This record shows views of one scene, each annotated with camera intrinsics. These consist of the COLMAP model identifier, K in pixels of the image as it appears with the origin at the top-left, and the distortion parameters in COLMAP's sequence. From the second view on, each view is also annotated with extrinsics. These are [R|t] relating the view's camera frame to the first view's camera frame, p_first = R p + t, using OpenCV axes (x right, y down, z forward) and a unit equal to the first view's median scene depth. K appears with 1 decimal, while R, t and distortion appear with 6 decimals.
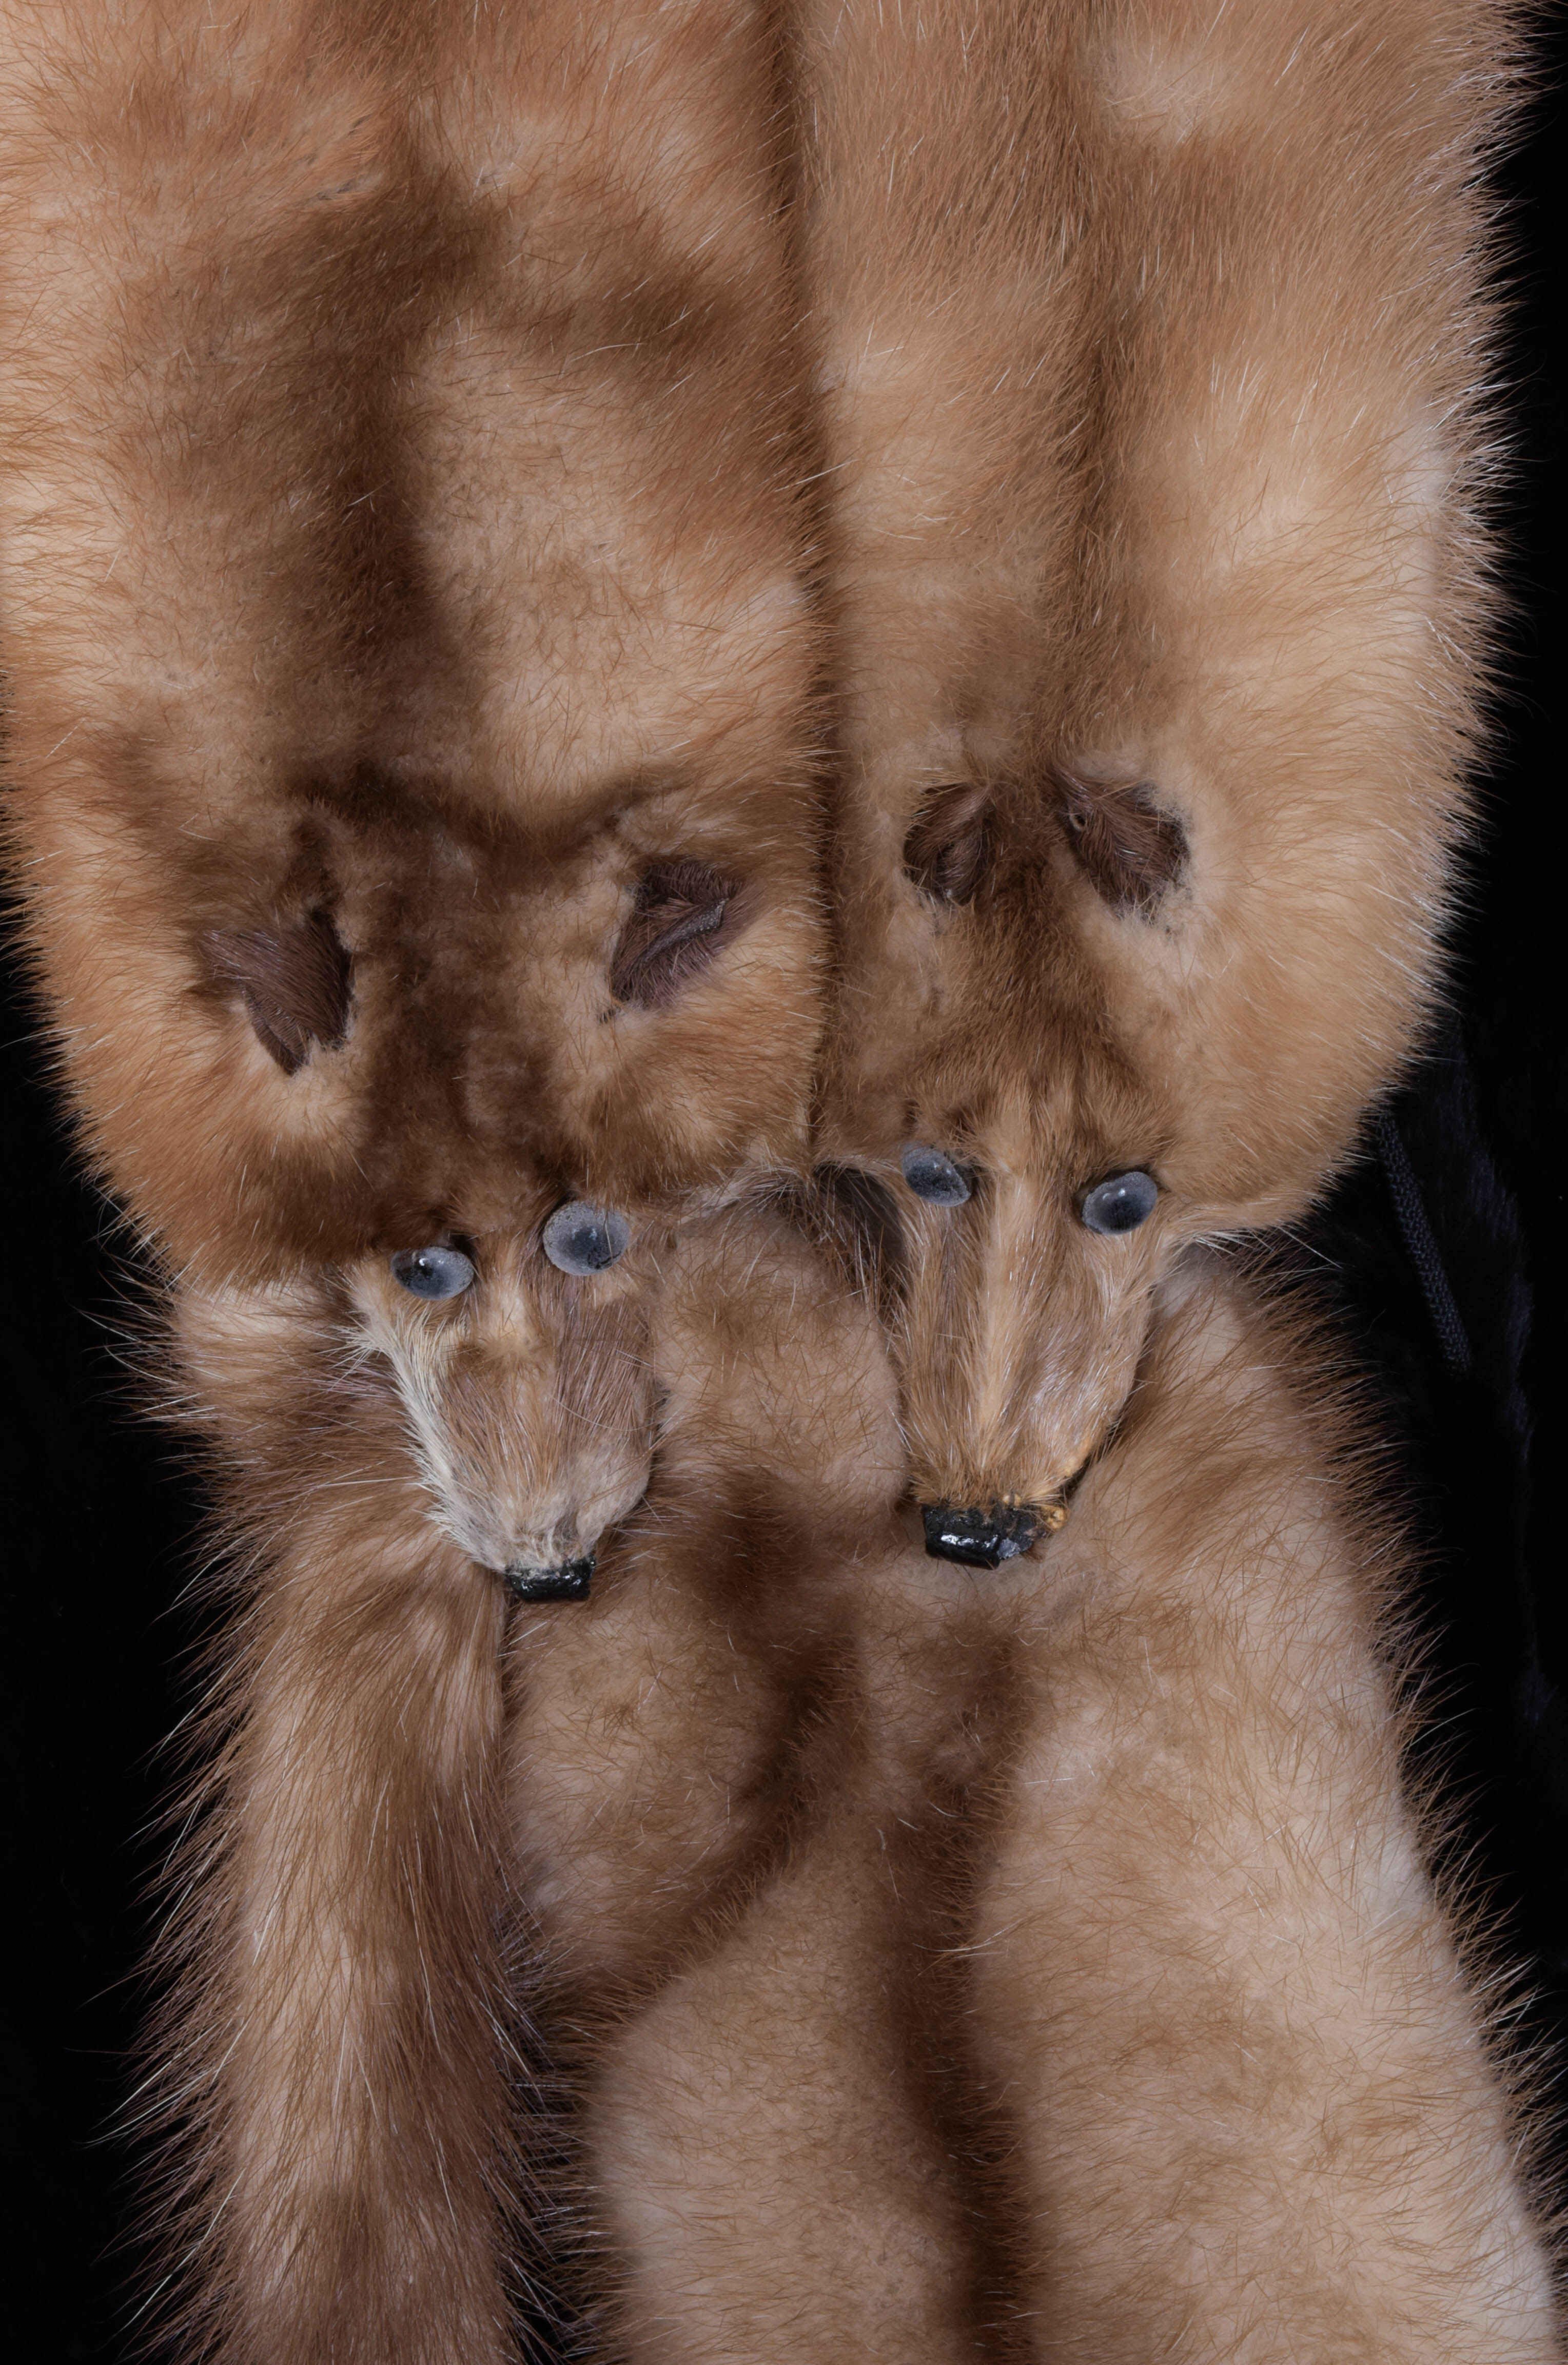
lens RADIAL K [[3903.3, 0, 777.5], [0, 3903.3, 1183.5], [0, 0, 1]] dist [-0.007037, 0.000000]
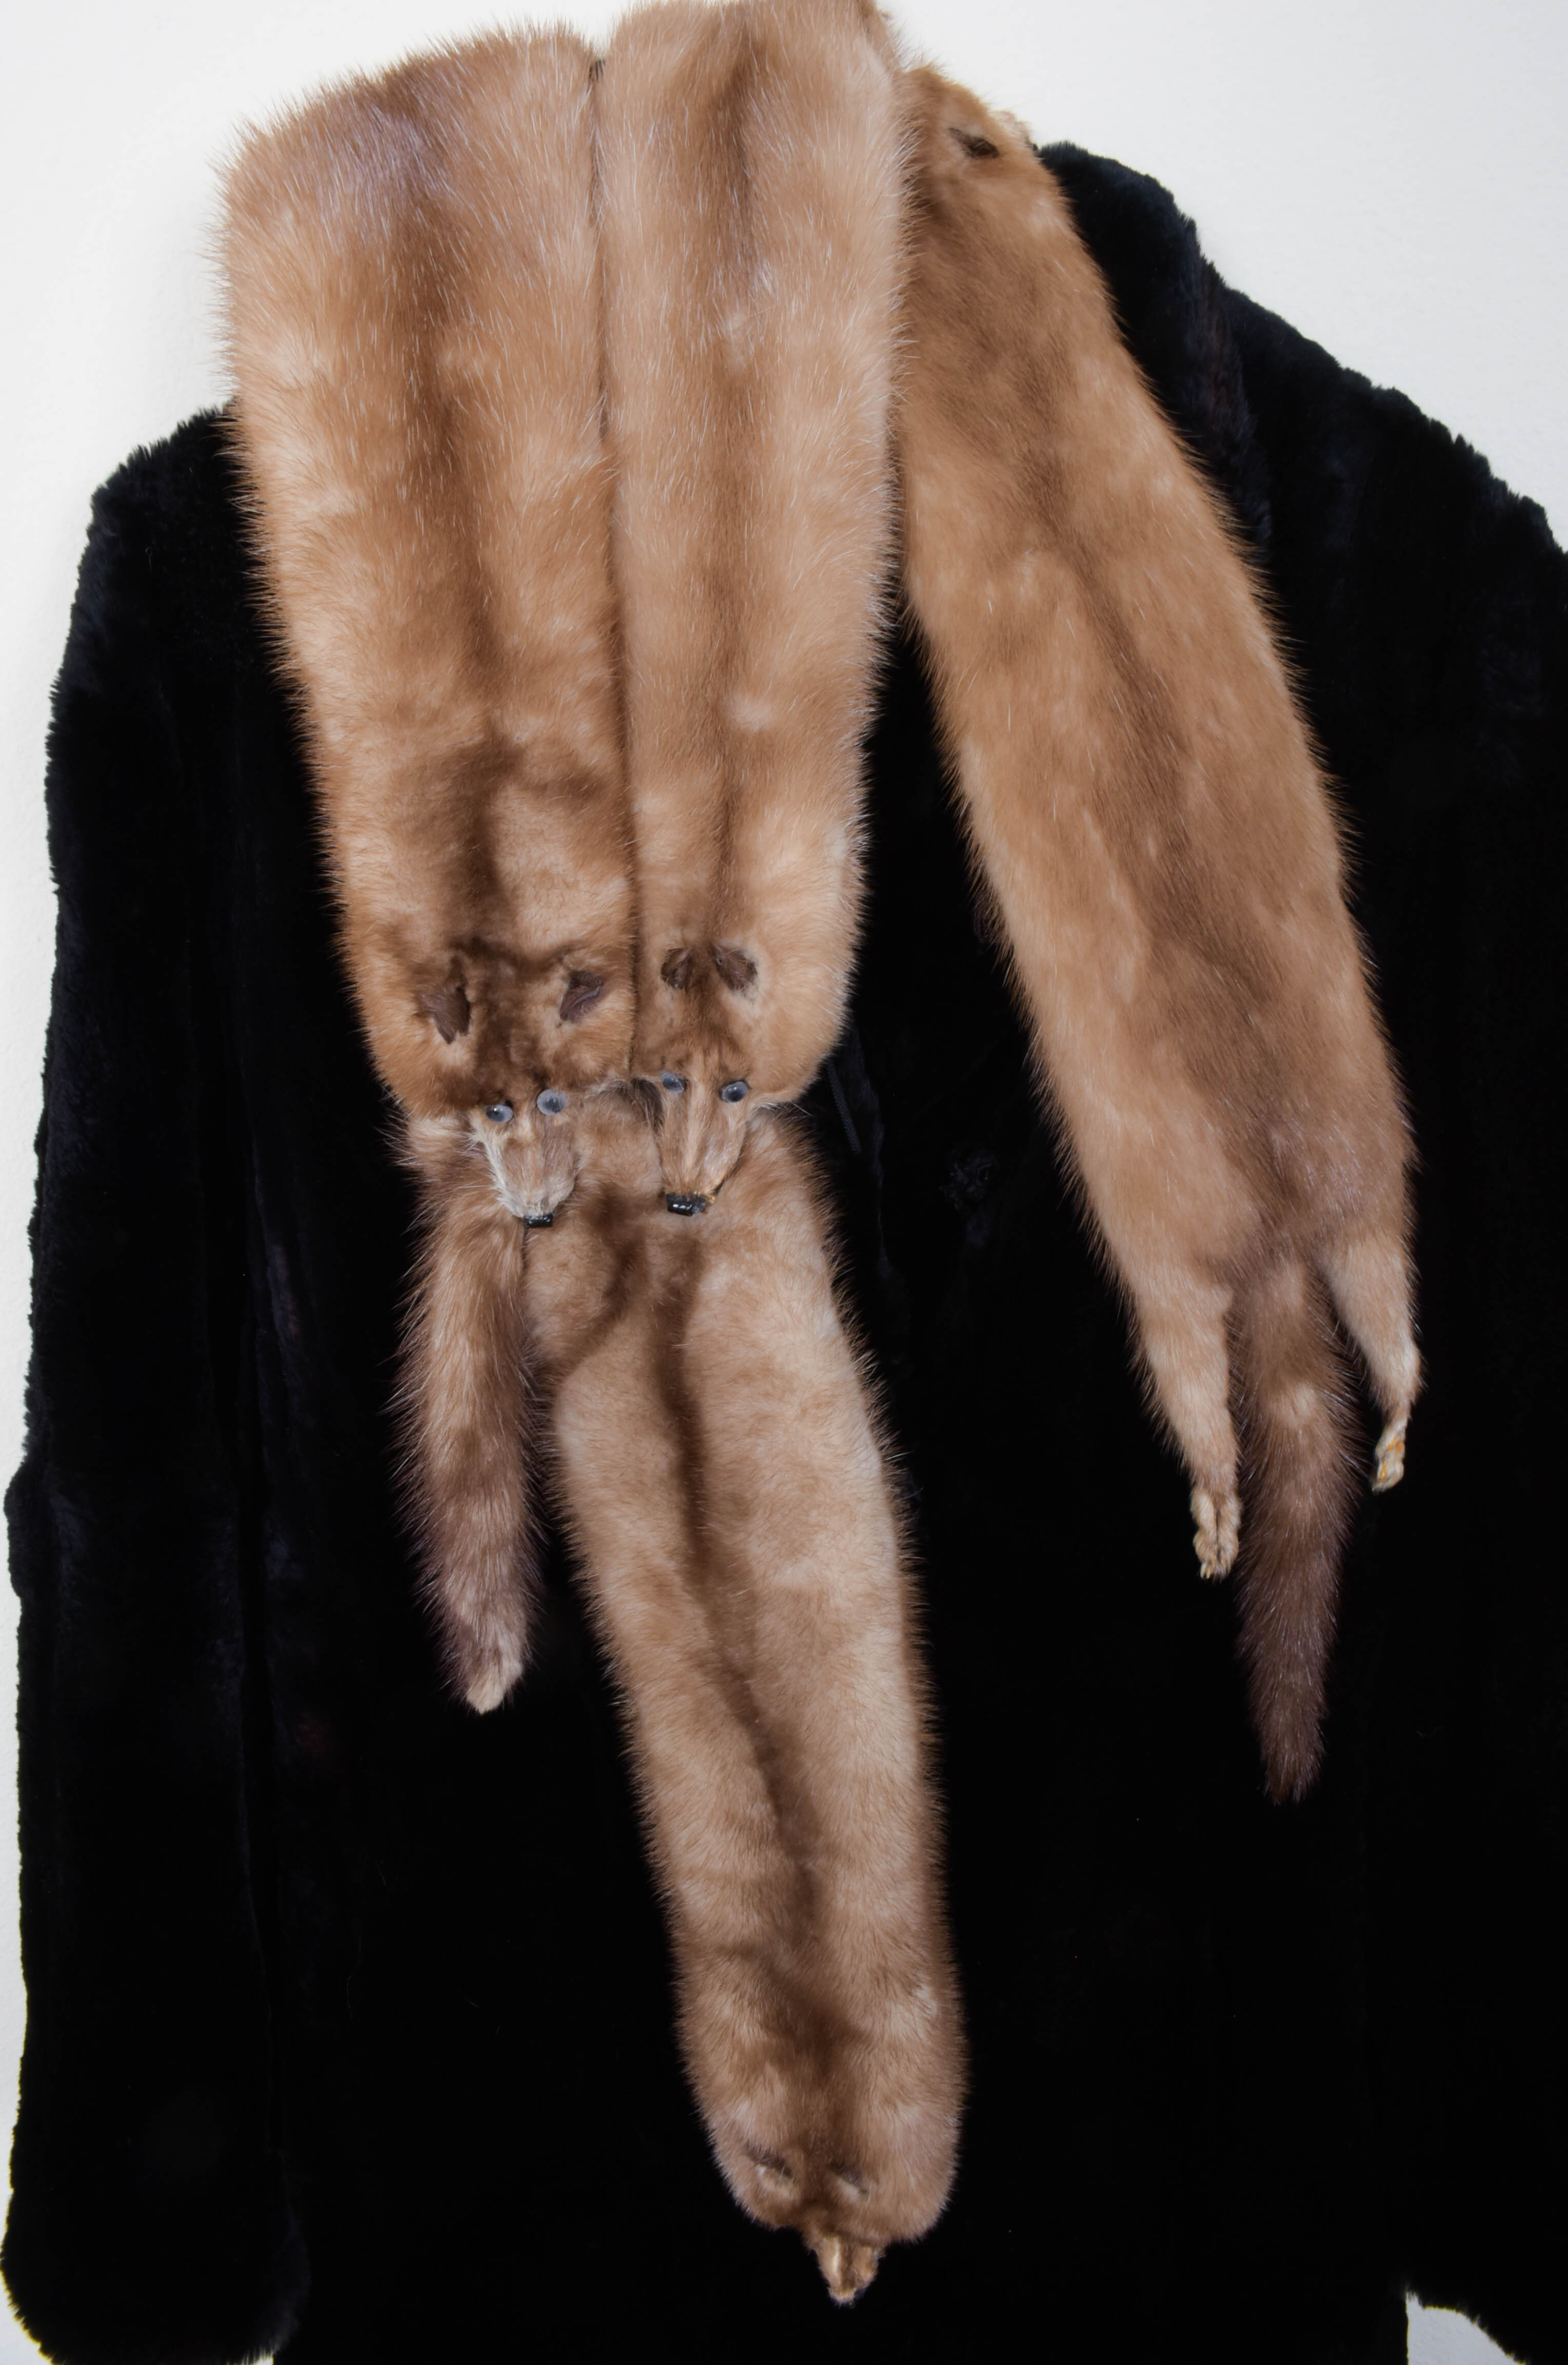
lens RADIAL K [[1710.6, 0, 792.6], [0, 1710.6, 1182.3], [0, 0, 1]] dist [-0.004795, -0.010231]
pose [[0.997063, 0.008276, 0.076139, 0.033713], [-0.011305, 0.999158, 0.039439, 0.021653], [-0.075748, -0.040184, 0.996317, -0.290932]]
